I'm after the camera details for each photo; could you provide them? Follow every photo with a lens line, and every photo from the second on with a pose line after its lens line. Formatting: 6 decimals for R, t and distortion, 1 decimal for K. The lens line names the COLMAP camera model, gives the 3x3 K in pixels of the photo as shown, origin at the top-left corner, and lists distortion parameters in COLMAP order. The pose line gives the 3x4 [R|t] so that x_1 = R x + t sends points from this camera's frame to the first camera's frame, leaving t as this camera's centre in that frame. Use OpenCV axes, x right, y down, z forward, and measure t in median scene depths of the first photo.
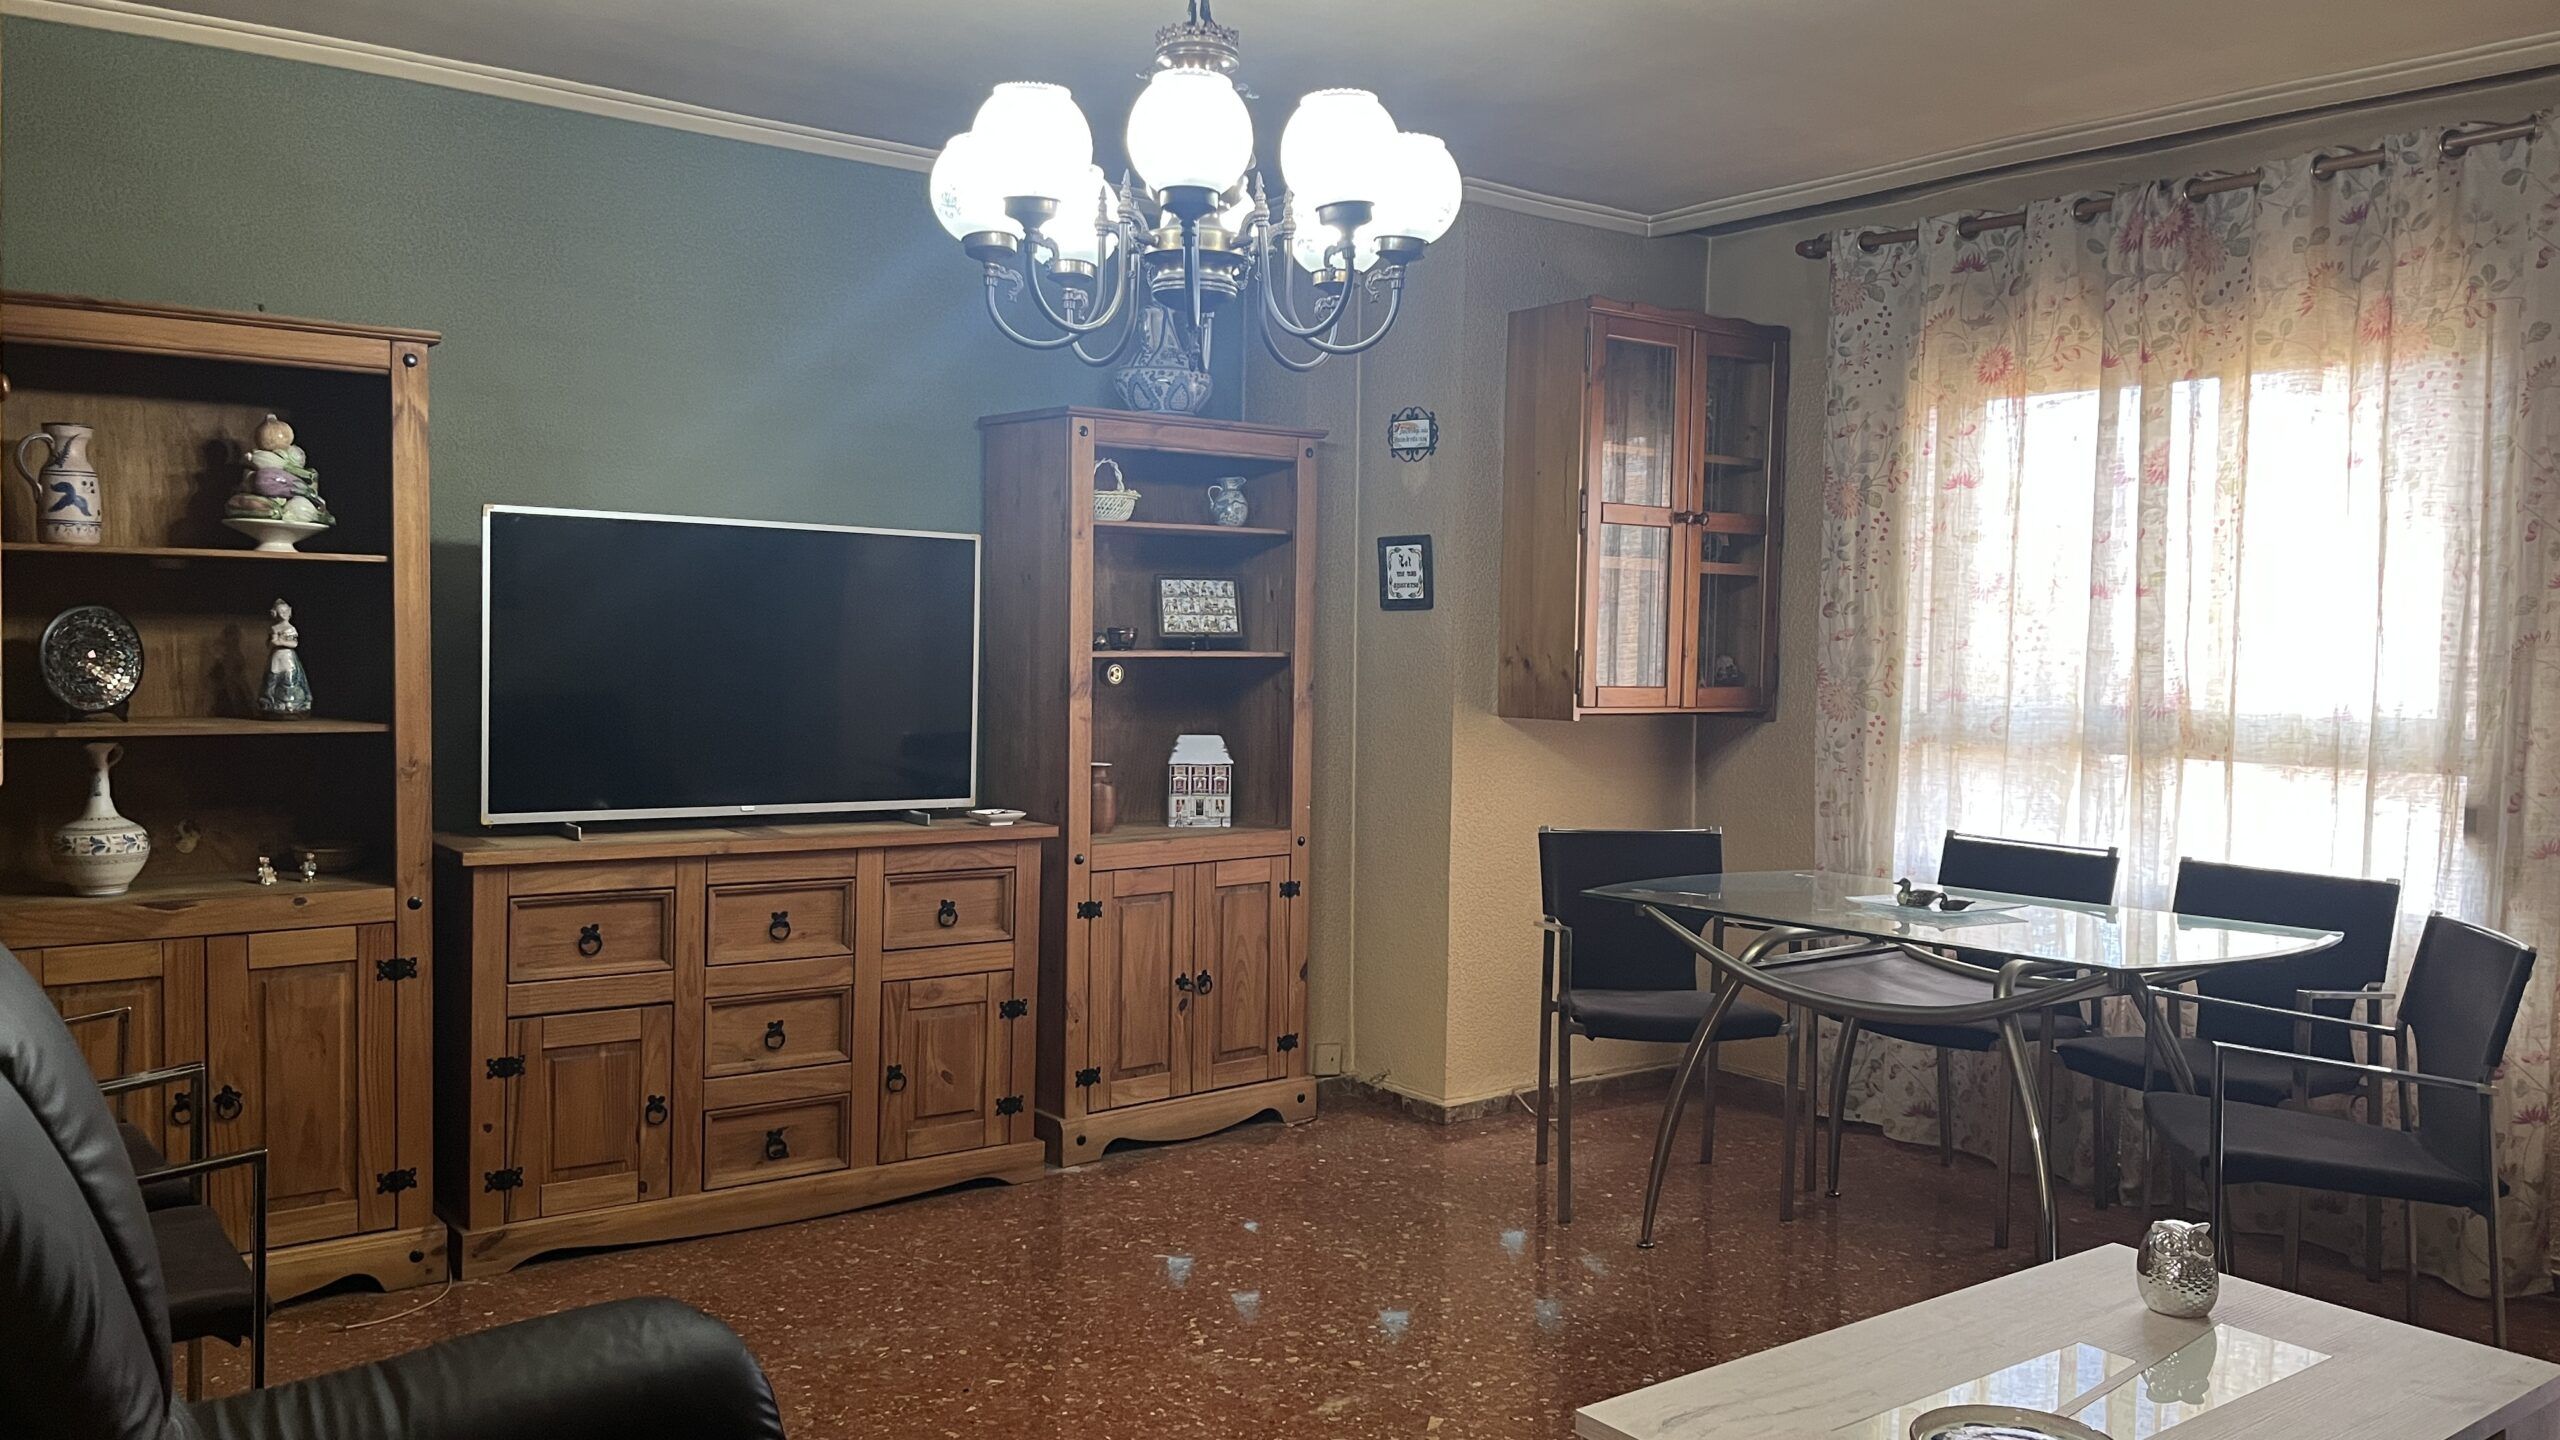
lens RADIAL K [[1940.4, 0, 1289.7], [0, 1940.4, 725.6], [0, 0, 1]] dist [0.056117, -0.074479]
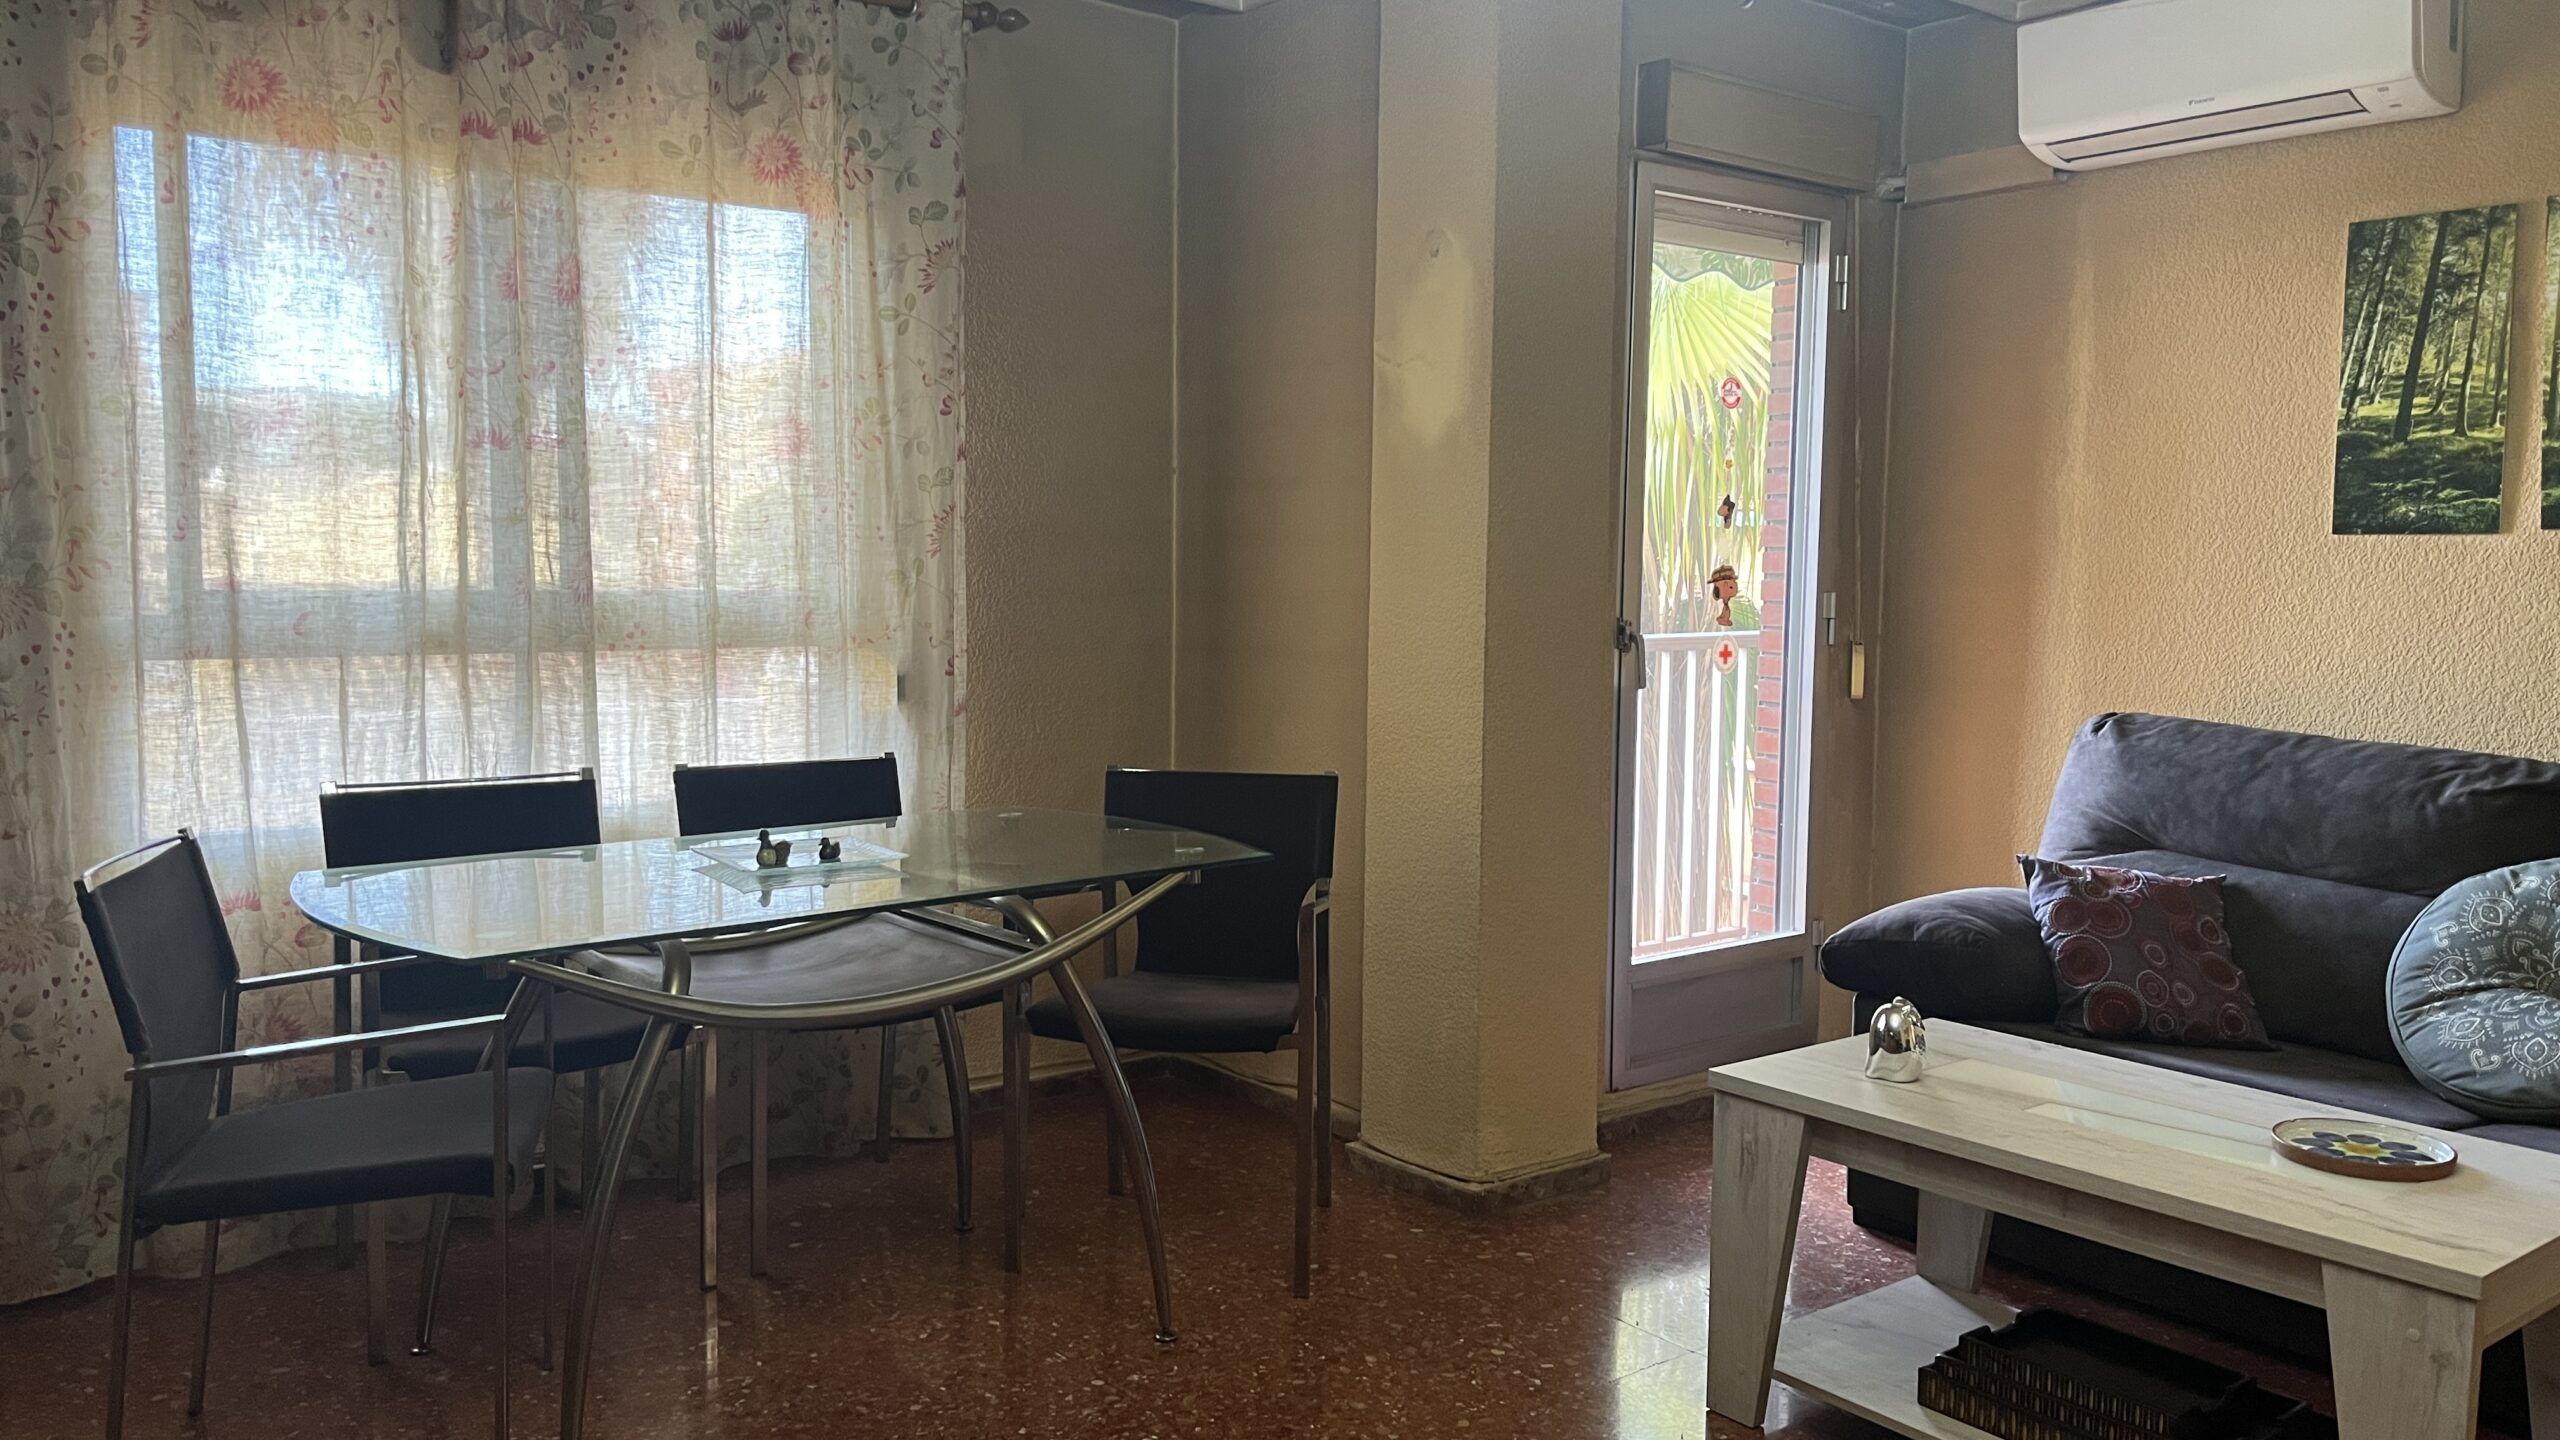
lens RADIAL K [[1940.4, 0, 1272.1], [0, 1940.4, 718.7], [0, 0, 1]] dist [0.056117, -0.074479]
pose [[-0.015636, -0.096560, 0.995204, -0.368699], [0.038622, 0.994525, 0.097101, -0.023438], [-0.999132, 0.039955, -0.011821, 0.740416]]
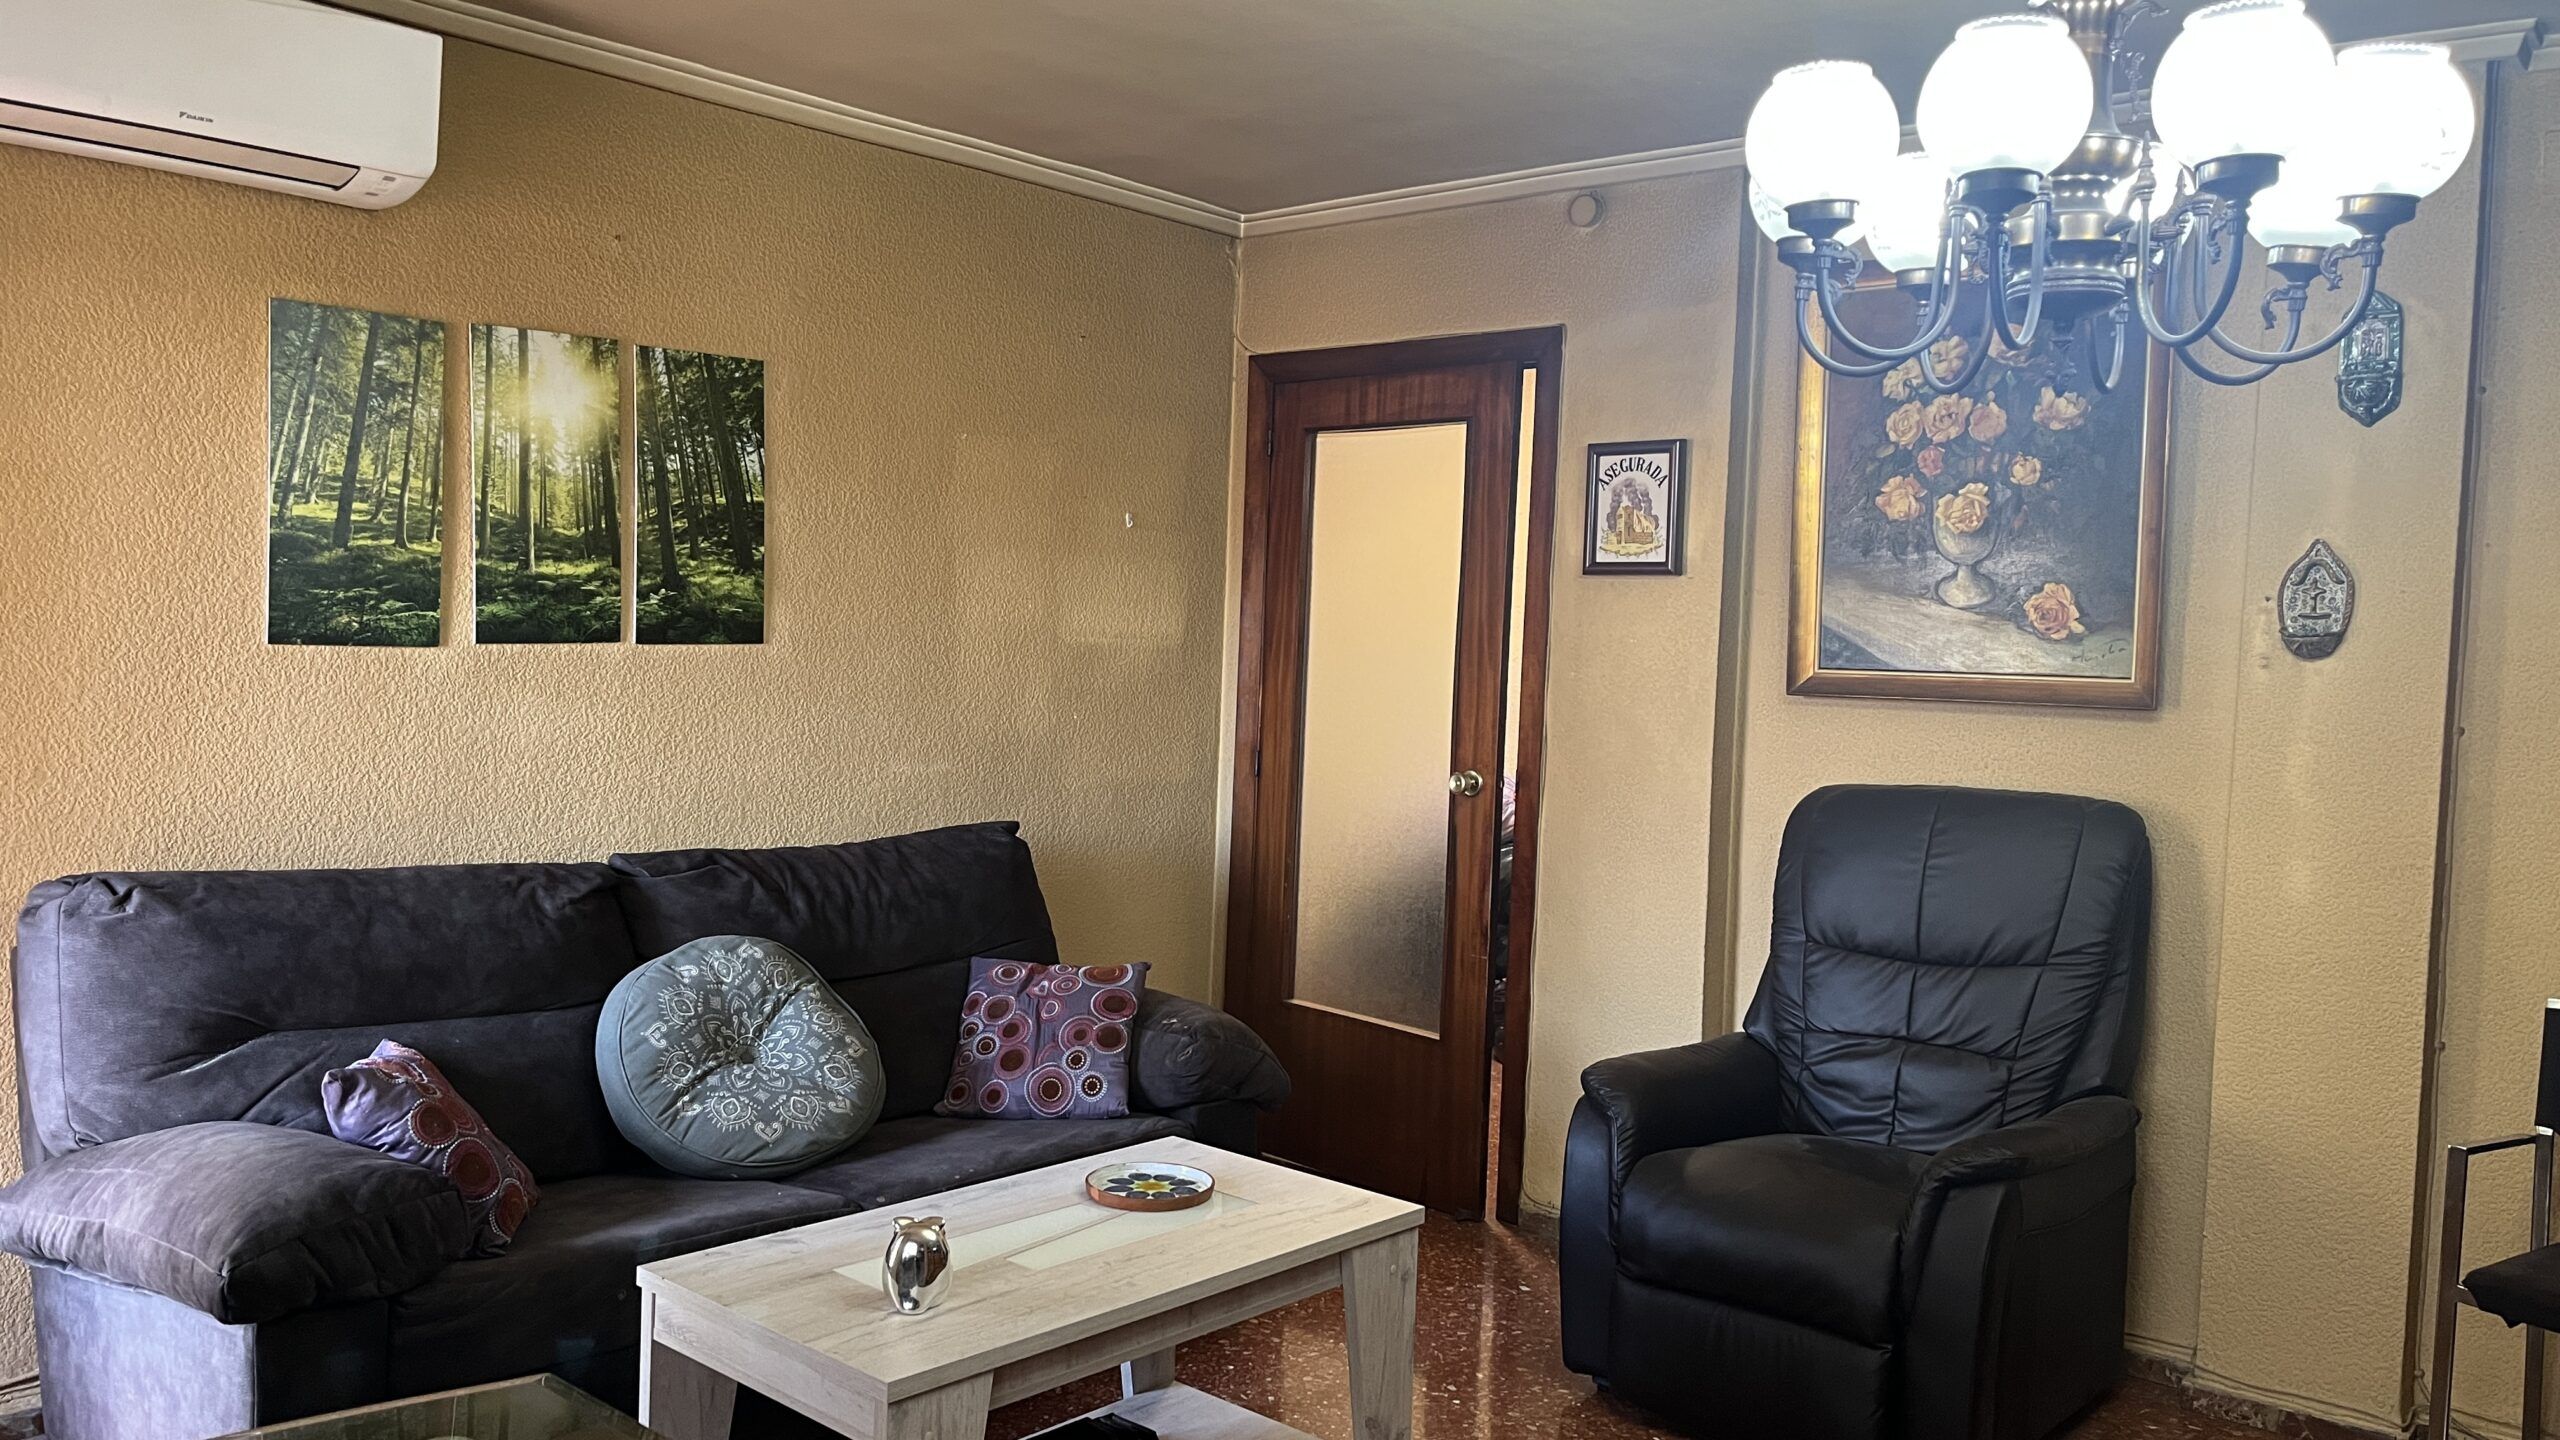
lens RADIAL K [[1940.4, 0, 1299.5], [0, 1940.4, 738.6], [0, 0, 1]] dist [0.056117, -0.074479]
pose [[-0.977970, -0.040203, -0.204839, 0.259845], [-0.062321, 0.992758, 0.102697, -0.070354], [0.199227, 0.113200, -0.973393, 1.098909]]
